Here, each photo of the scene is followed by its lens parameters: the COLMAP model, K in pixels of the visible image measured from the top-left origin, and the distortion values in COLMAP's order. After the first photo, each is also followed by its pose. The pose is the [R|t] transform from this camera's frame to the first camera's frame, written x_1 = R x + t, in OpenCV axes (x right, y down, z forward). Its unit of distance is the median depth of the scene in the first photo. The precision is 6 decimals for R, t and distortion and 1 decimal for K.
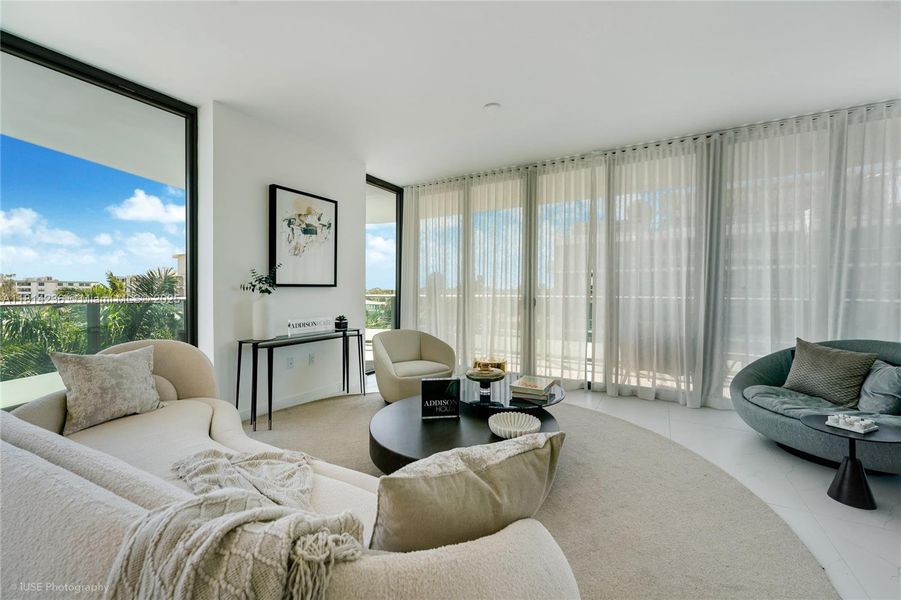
lens RADIAL K [[364.0, 0, 441.2], [0, 364.0, 304.4], [0, 0, 1]] dist [0.002165, -0.000028]
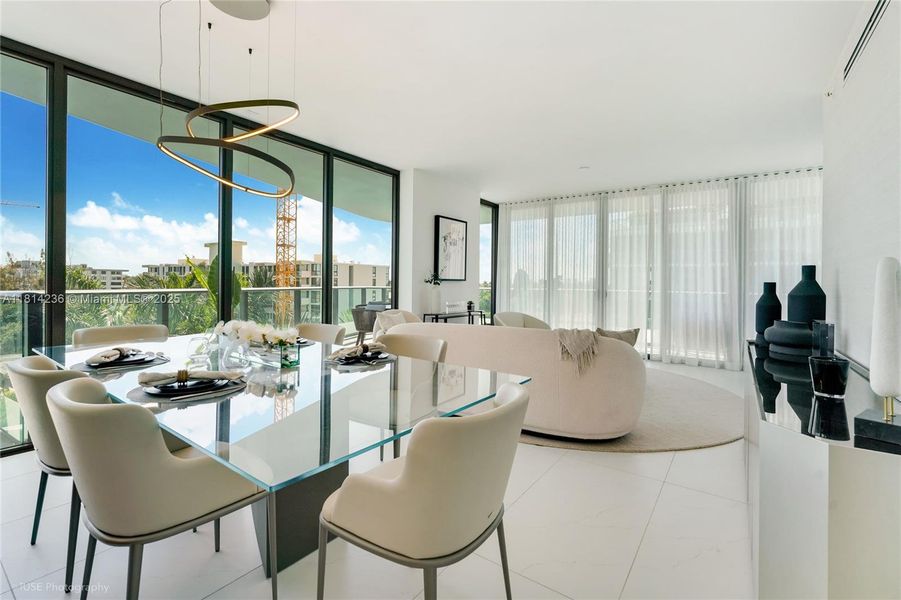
lens RADIAL K [[404.1, 0, 445.3], [0, 404.1, 284.7], [0, 0, 1]] dist [0.001632, -0.000581]
pose [[0.996706, 0.014265, -0.079830, -0.239833], [-0.017089, 0.999248, -0.034807, 0.022968], [0.079273, 0.036056, 0.996201, -0.588552]]
